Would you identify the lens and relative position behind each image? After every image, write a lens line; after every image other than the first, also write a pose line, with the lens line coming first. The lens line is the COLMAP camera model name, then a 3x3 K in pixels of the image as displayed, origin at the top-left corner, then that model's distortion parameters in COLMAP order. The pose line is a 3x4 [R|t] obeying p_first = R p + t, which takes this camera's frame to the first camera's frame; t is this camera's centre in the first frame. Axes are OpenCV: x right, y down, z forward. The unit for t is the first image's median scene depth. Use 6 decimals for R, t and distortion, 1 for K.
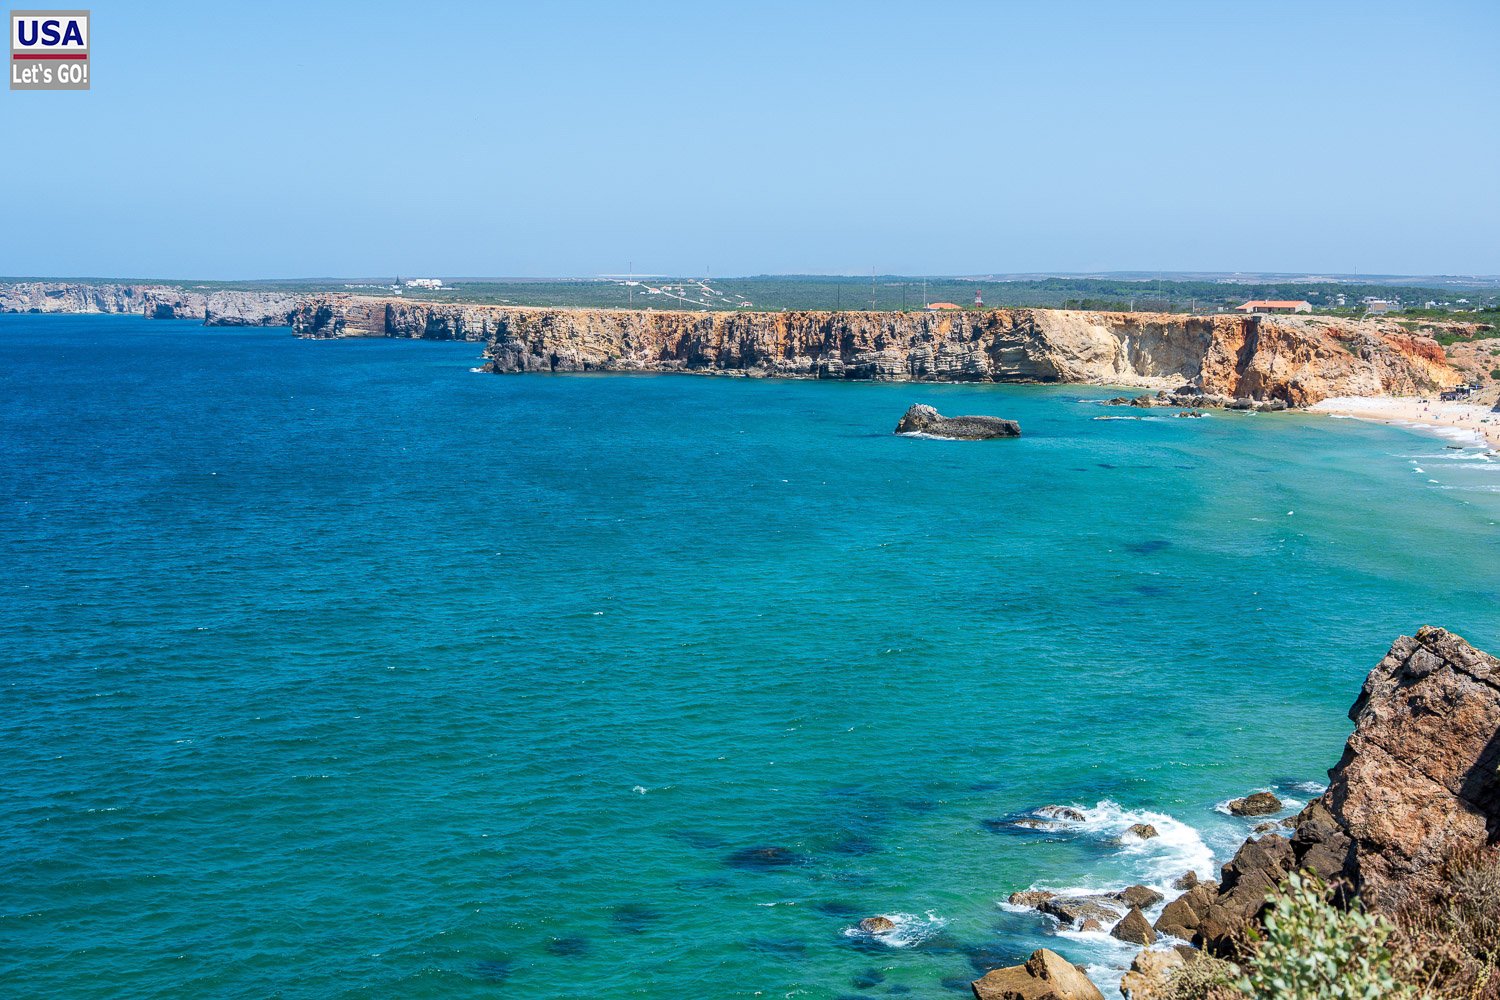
lens RADIAL K [[1921.5, 0, 750.0], [0, 1921.5, 500.0], [0, 0, 1]] dist [0.020732, -0.045004]
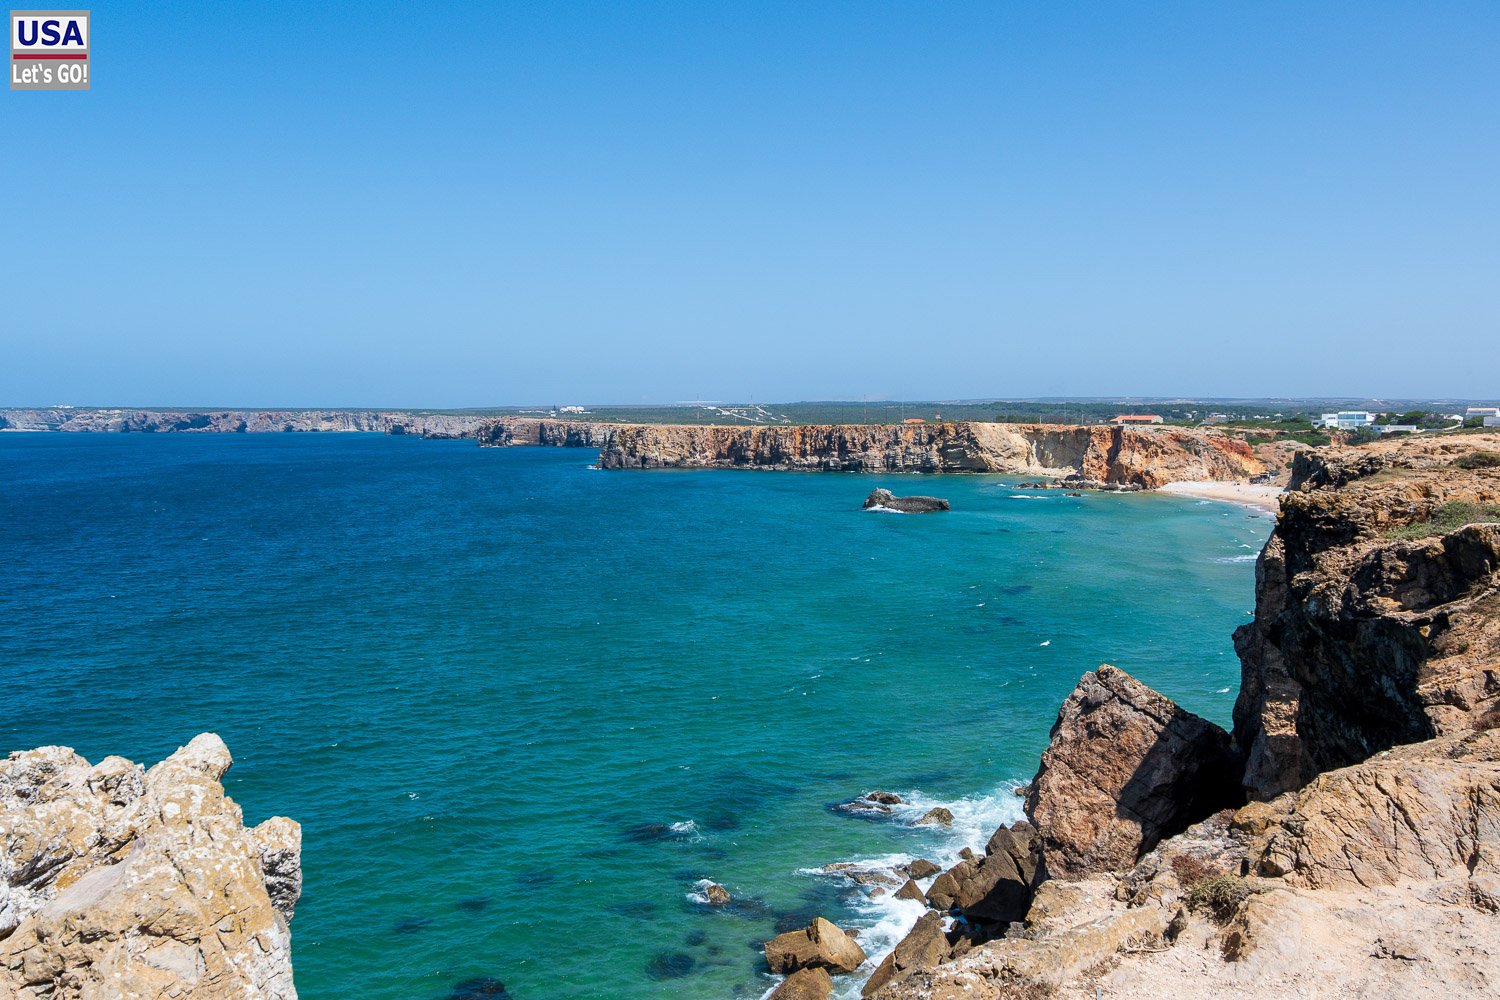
lens RADIAL K [[1300.7, 0, 750.0], [0, 1300.7, 500.0], [0, 0, 1]] dist [-0.009134, 0.003469]
pose [[0.999275, -0.006311, -0.037539, 0.017613], [0.004753, 0.999130, -0.041444, -0.000884], [0.037768, 0.041235, 0.998435, 0.016247]]
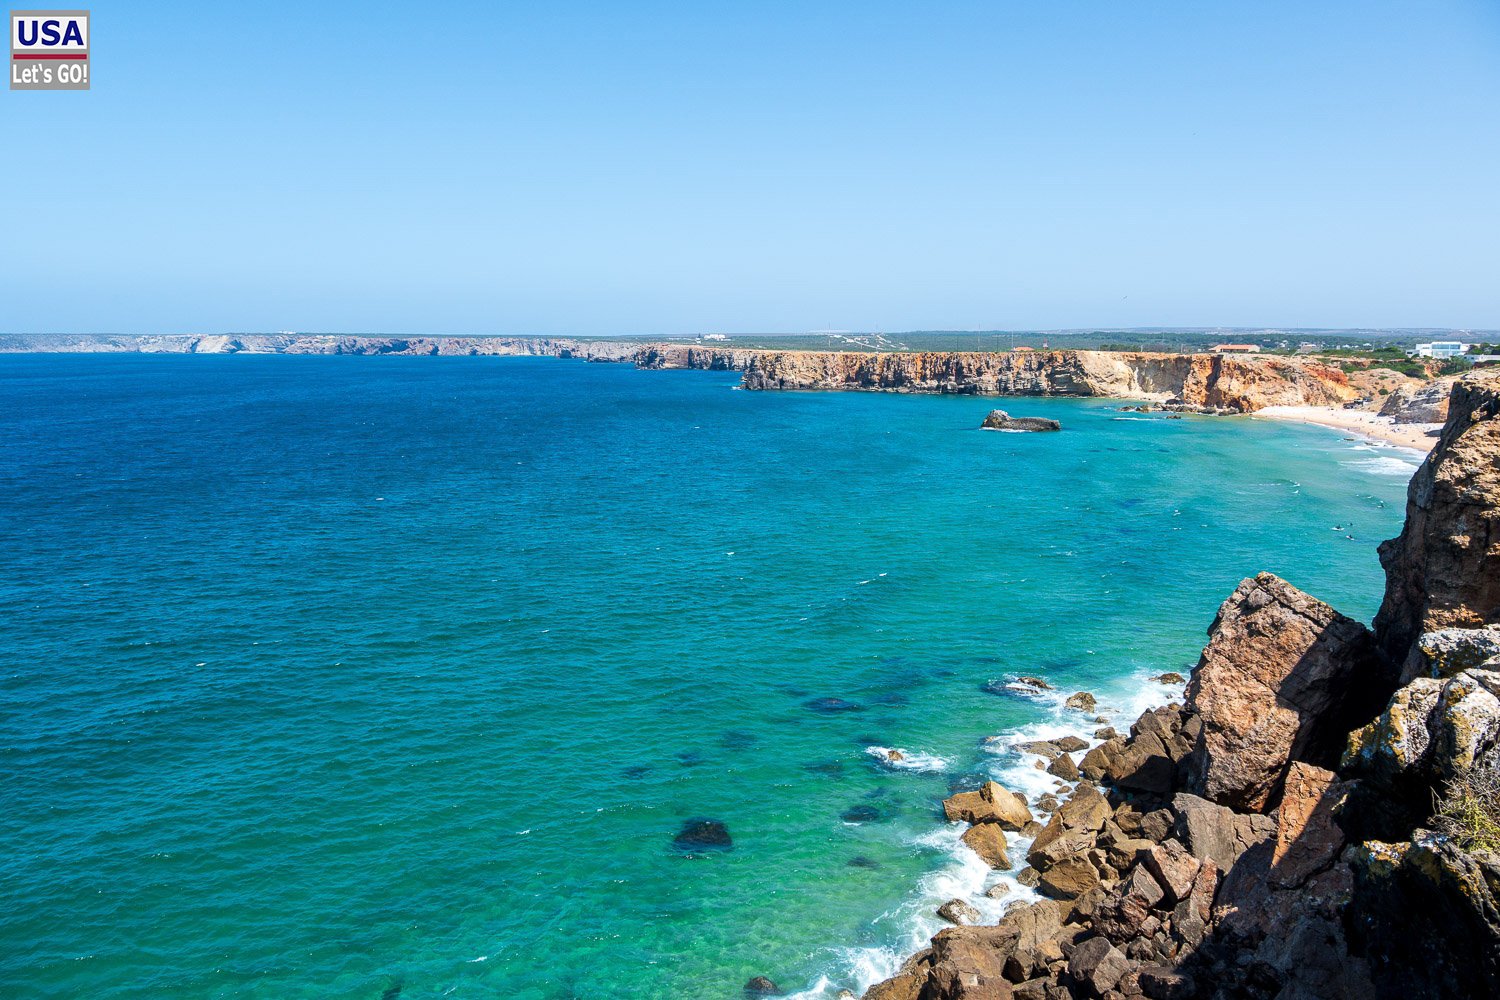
lens RADIAL K [[1140.2, 0, 750.0], [0, 1140.2, 500.0], [0, 0, 1]] dist [0.012876, -0.003128]
pose [[0.990204, 0.015165, -0.138801, 0.010903], [-0.010971, 0.999461, 0.030931, -0.001028], [0.139196, -0.029105, 0.989837, 0.013978]]
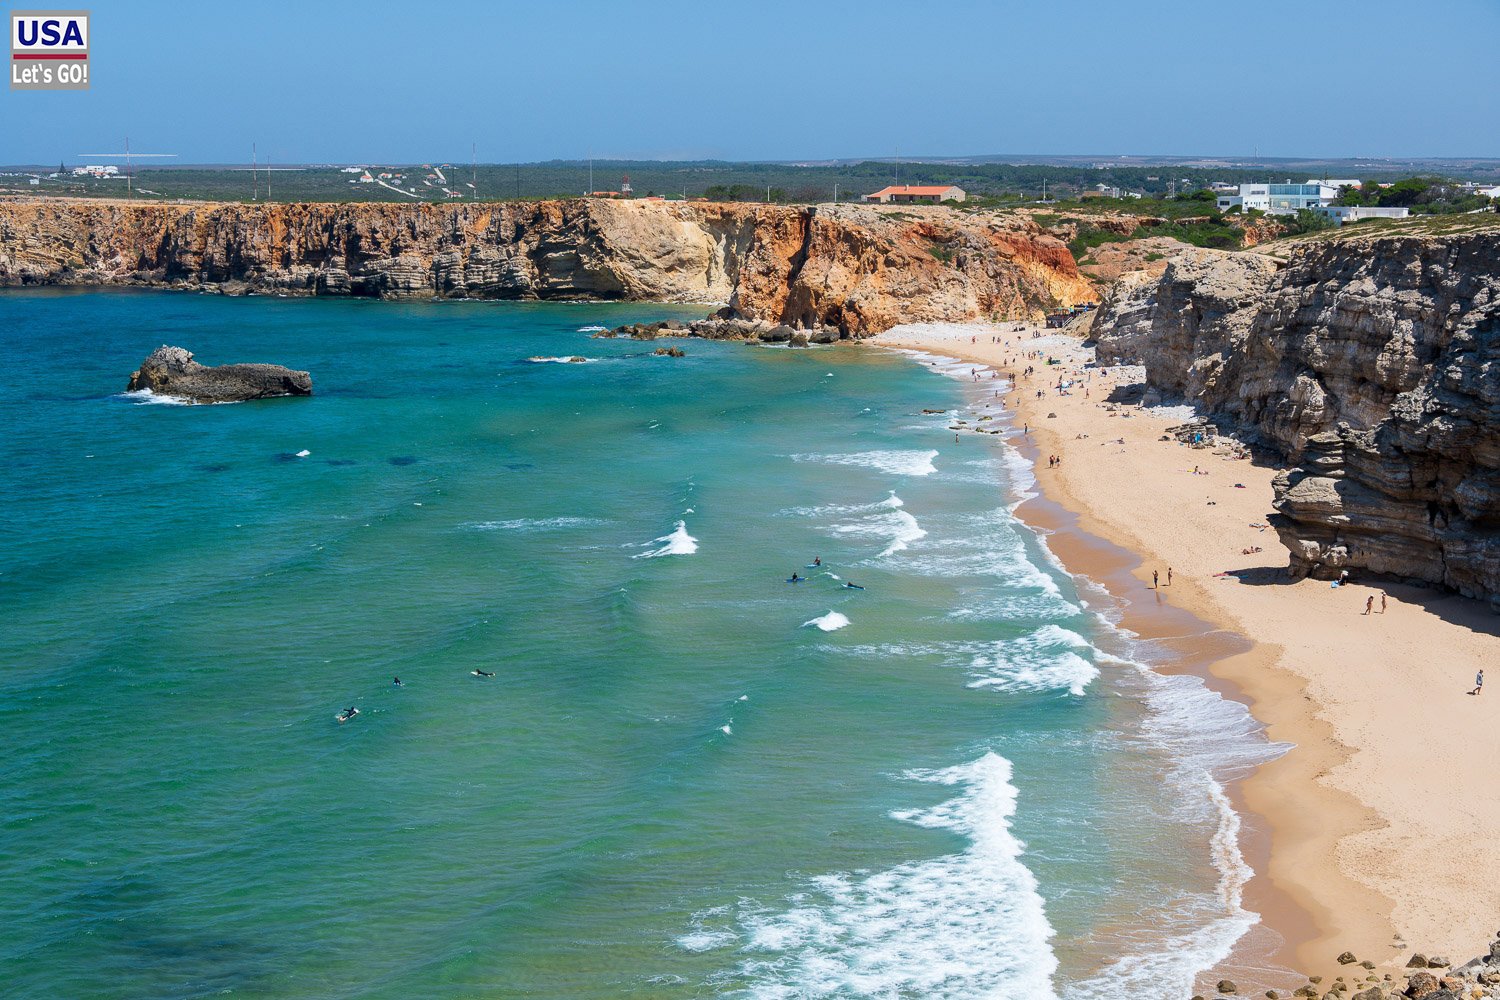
lens RADIAL K [[2207.3, 0, 750.0], [0, 2207.3, 500.0], [0, 0, 1]] dist [0.019619, -0.026404]
pose [[0.997783, -0.013650, 0.065132, 0.147438], [0.011311, 0.999283, 0.036140, -0.014382], [-0.065579, -0.035323, 0.997222, 0.153540]]
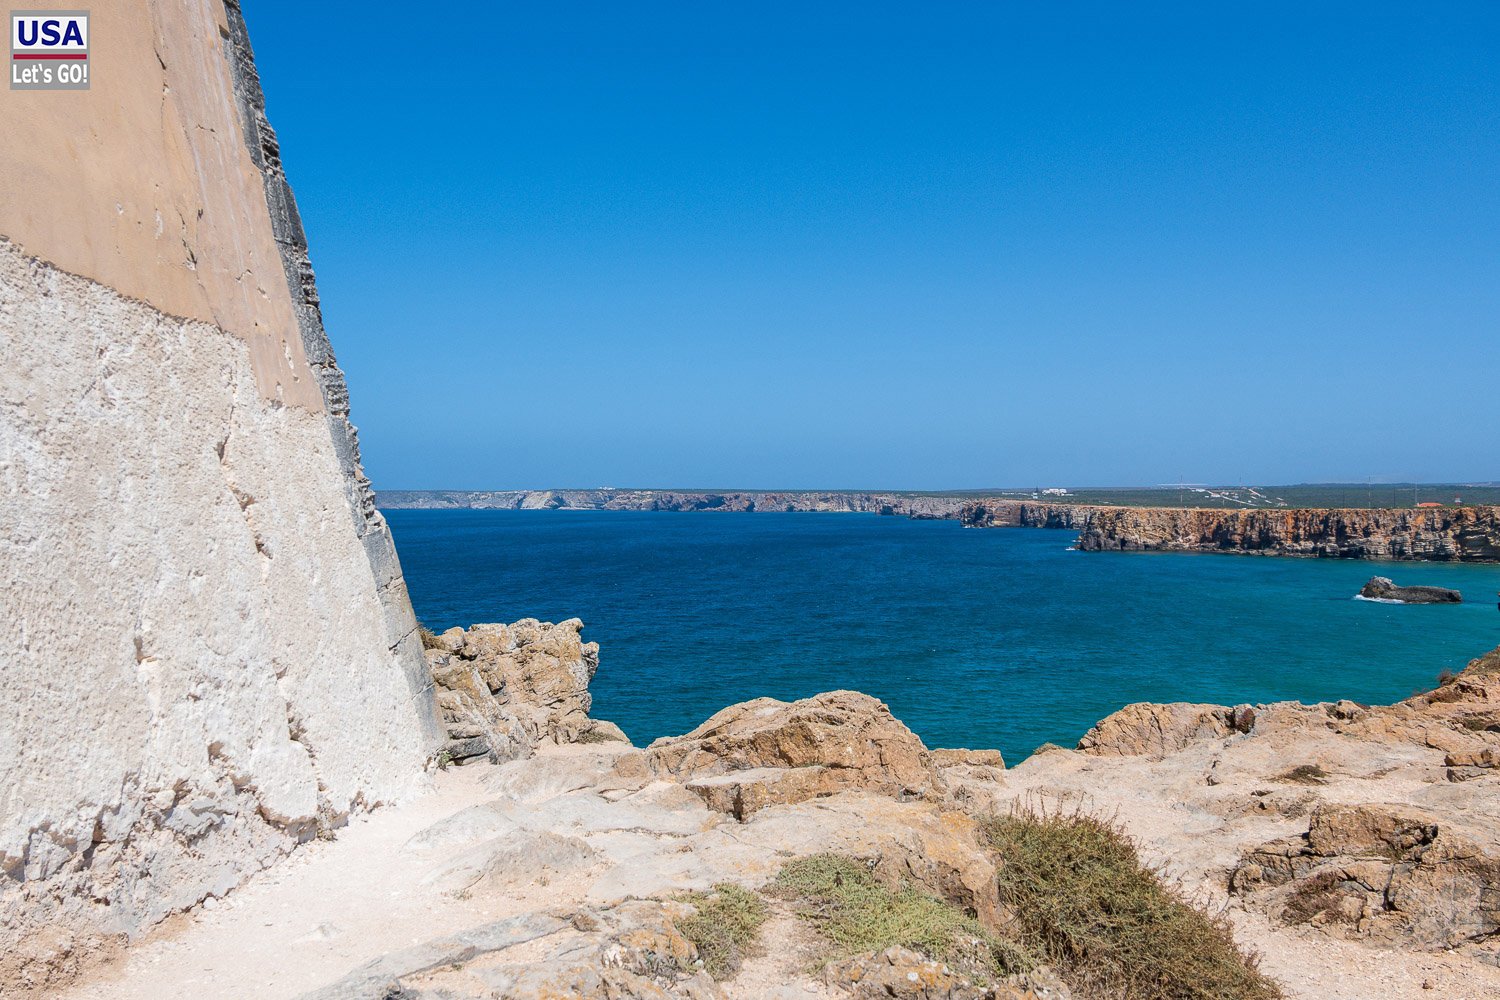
lens RADIAL K [[1264.8, 0, 750.0], [0, 1264.8, 500.0], [0, 0, 1]] dist [-0.006217, -0.010051]
pose [[0.916951, -0.004784, -0.398971, 0.023825], [-0.037381, 0.994500, -0.097837, -0.000138], [0.397245, 0.104625, 0.911729, 0.007312]]
